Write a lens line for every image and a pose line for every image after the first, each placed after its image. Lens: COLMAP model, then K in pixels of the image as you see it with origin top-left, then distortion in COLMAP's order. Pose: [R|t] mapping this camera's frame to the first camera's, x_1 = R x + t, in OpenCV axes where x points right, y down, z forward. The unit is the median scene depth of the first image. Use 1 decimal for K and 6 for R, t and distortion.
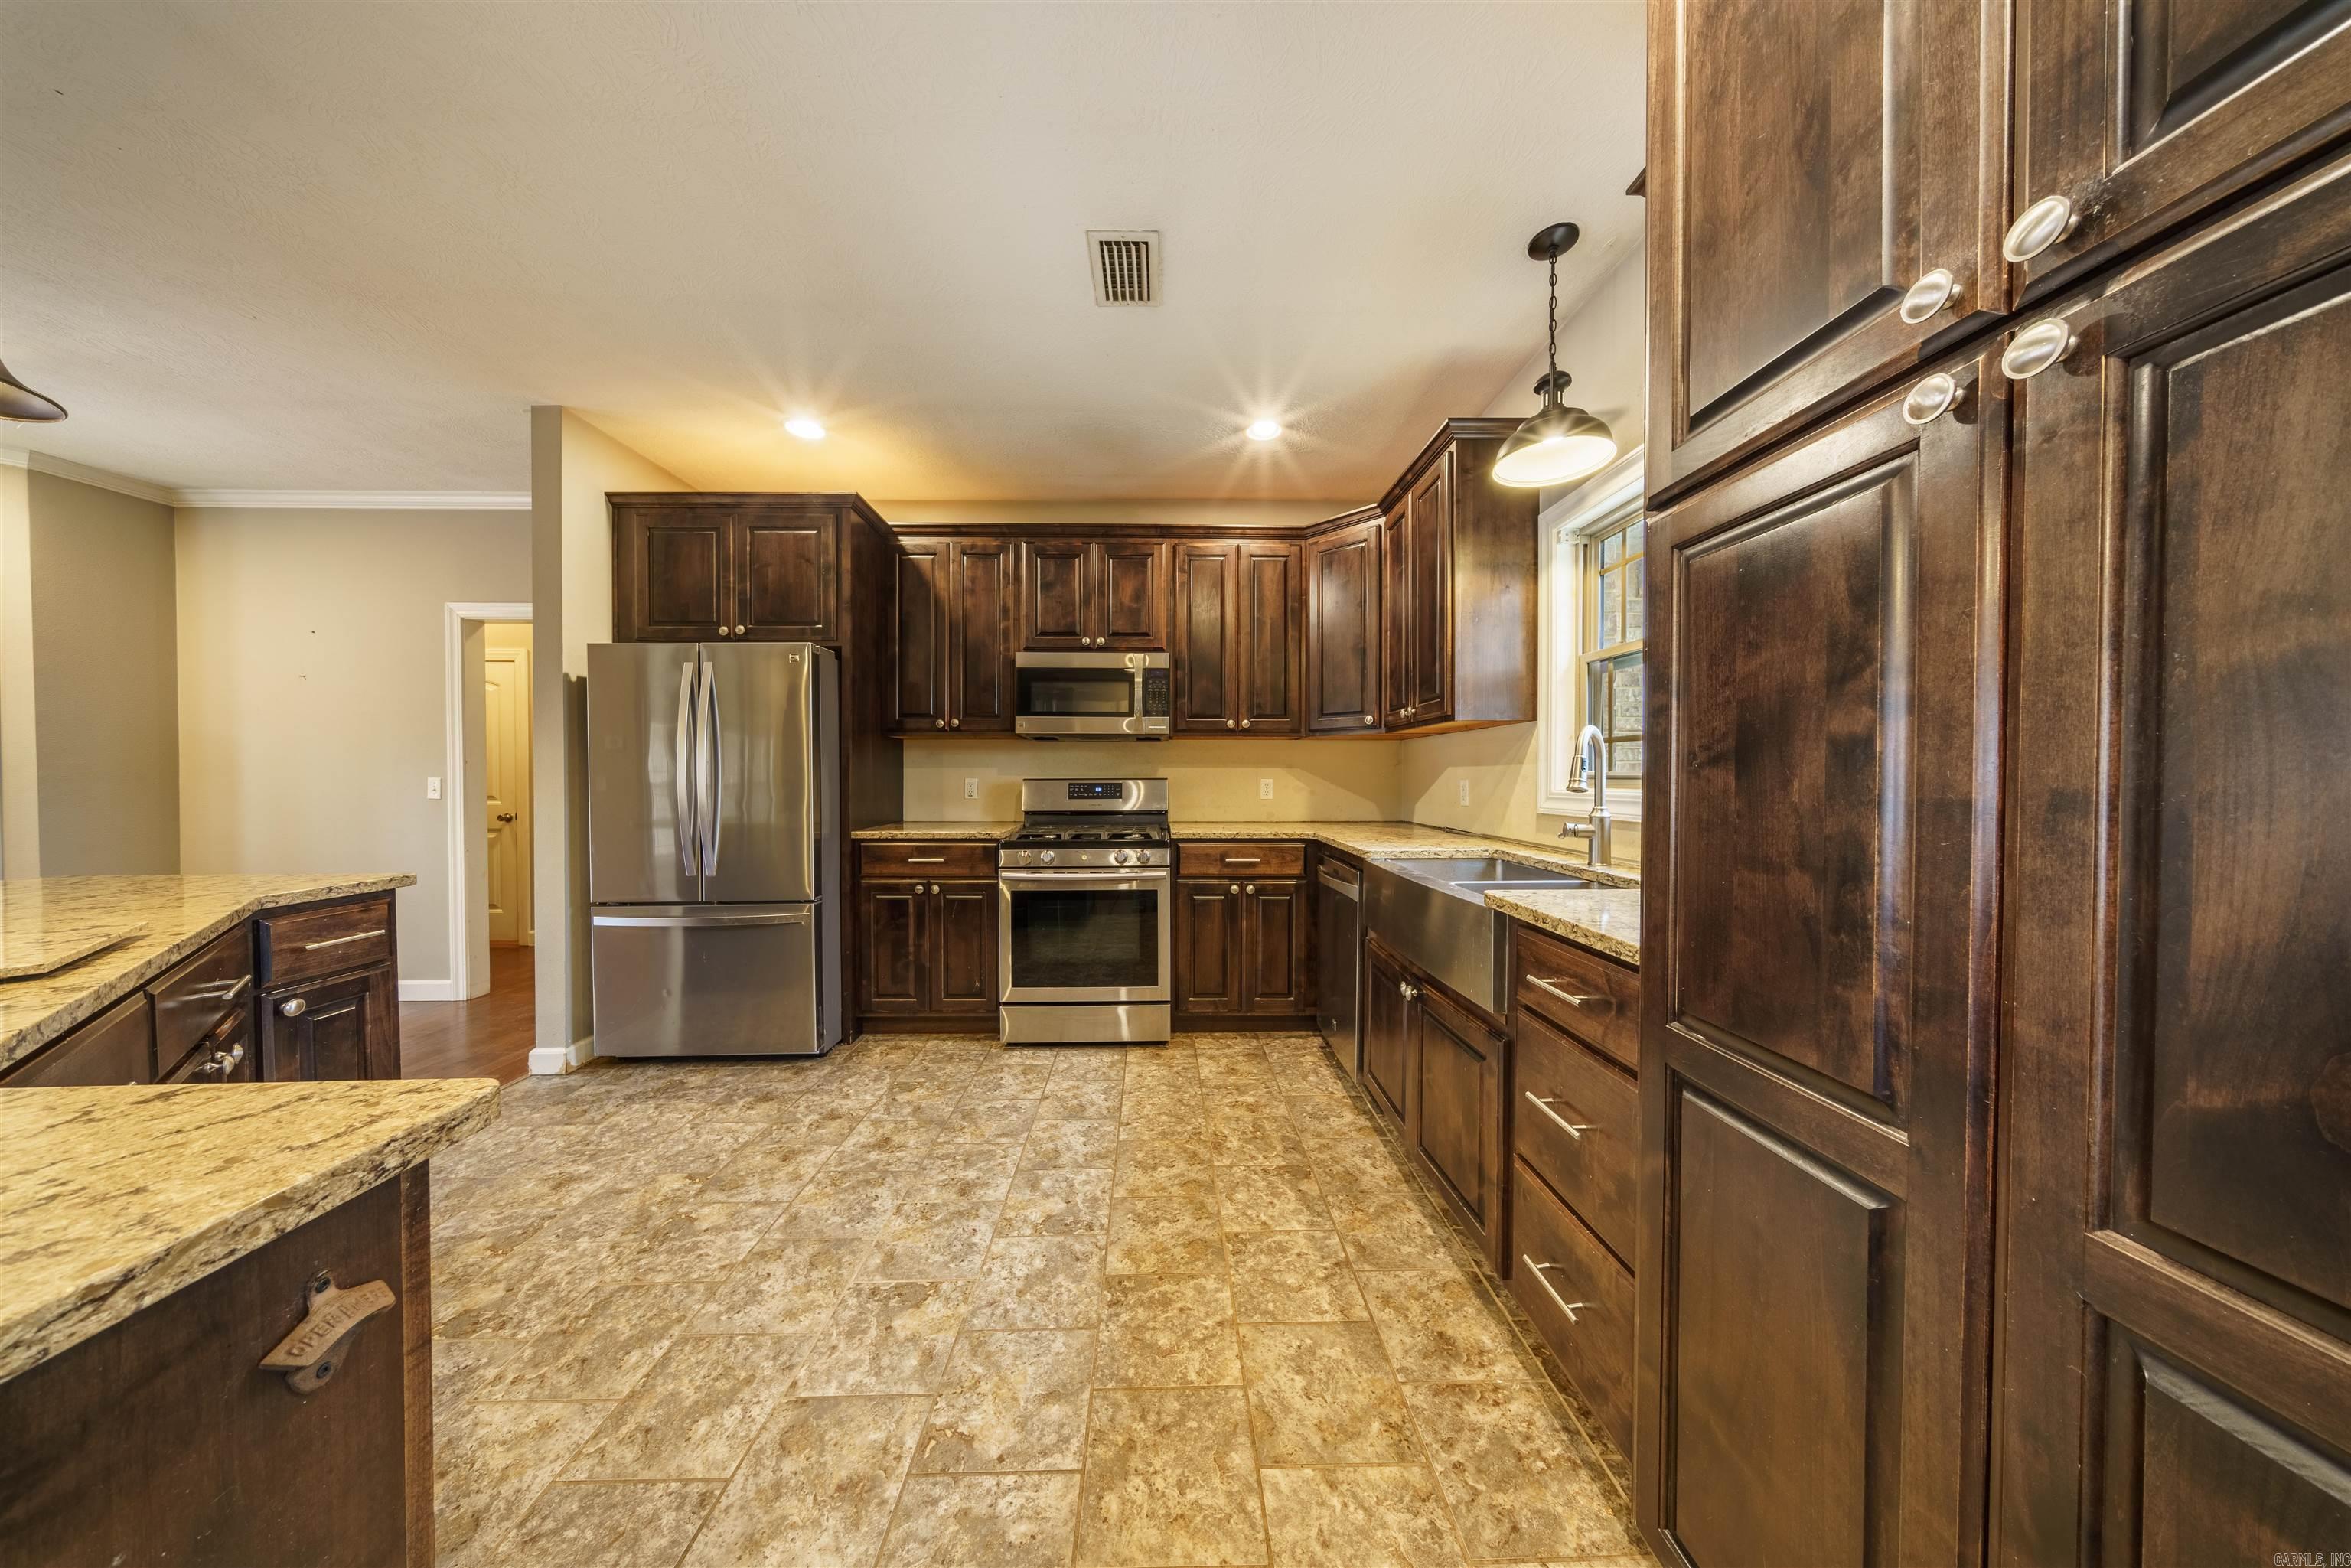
lens RADIAL K [[673.1, 0, 1165.9], [0, 673.1, 786.1], [0, 0, 1]] dist [-0.008815, 0.001365]
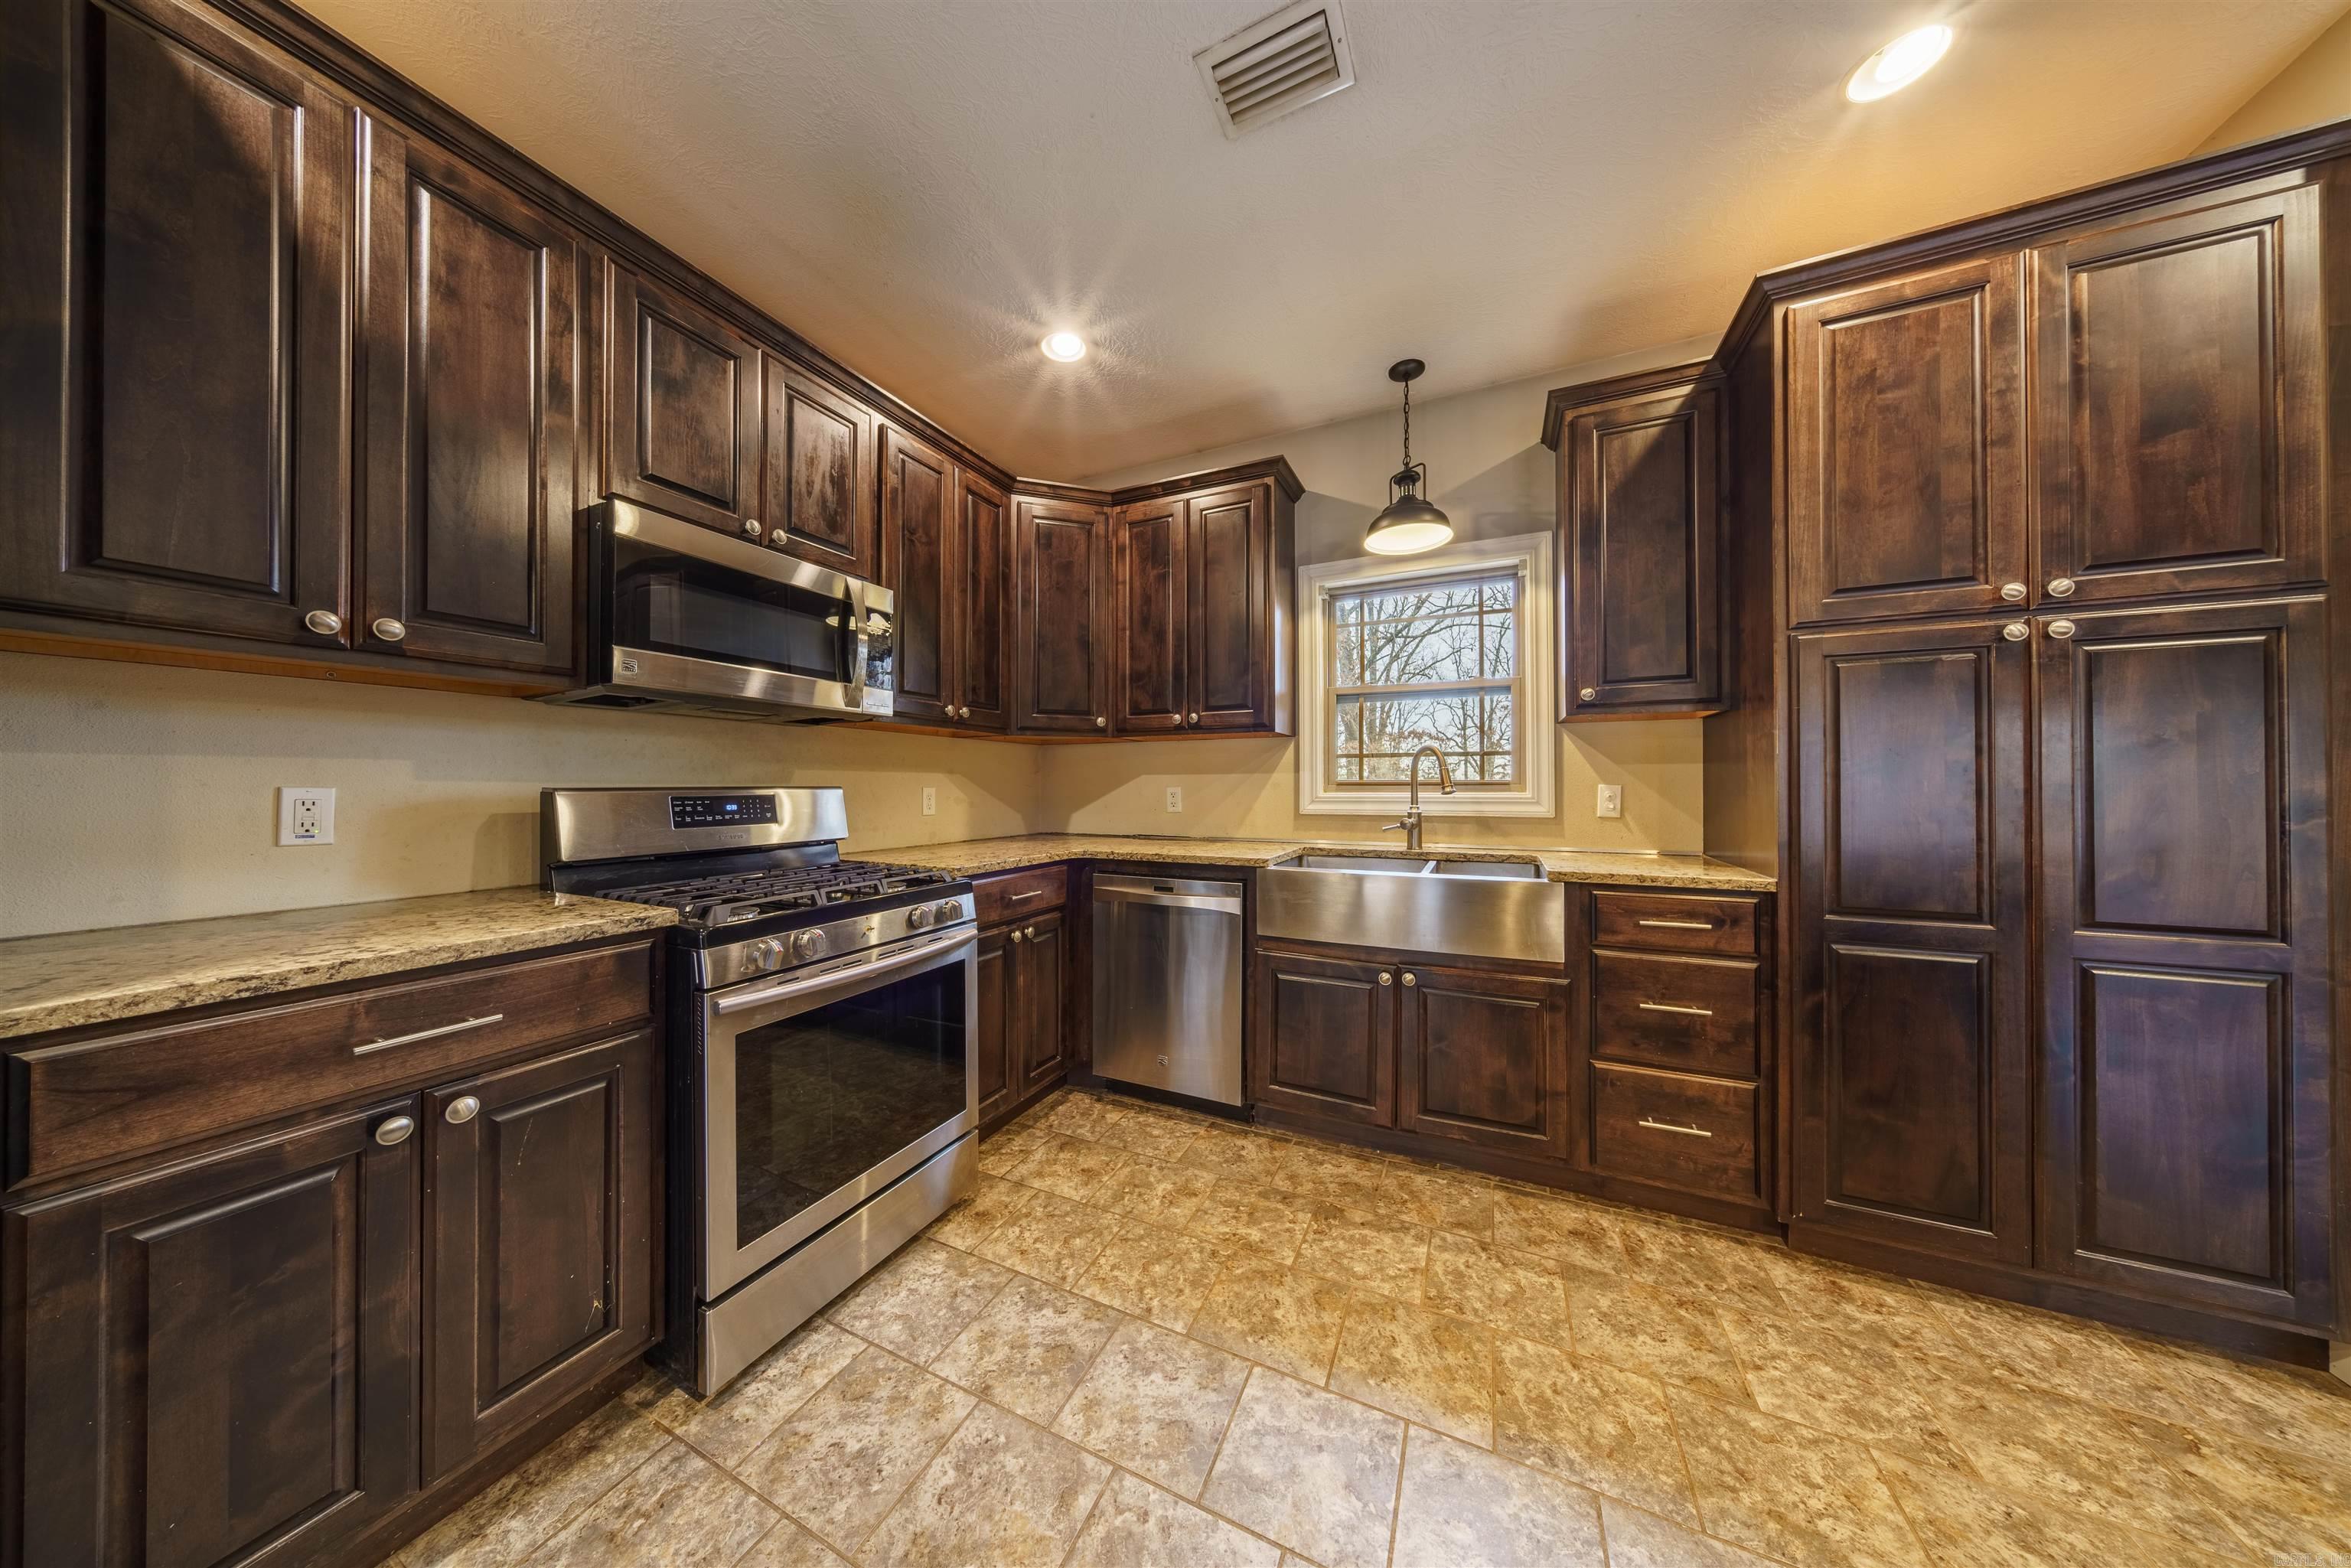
lens RADIAL K [[673.1, 0, 1174.4], [0, 673.1, 783.6], [0, 0, 1]] dist [-0.008815, 0.001365]
pose [[0.445114, 0.002617, 0.895470, -0.489180], [0.014973, 0.999834, -0.010365, -0.003593], [-0.895349, 0.018022, 0.445001, 0.523094]]
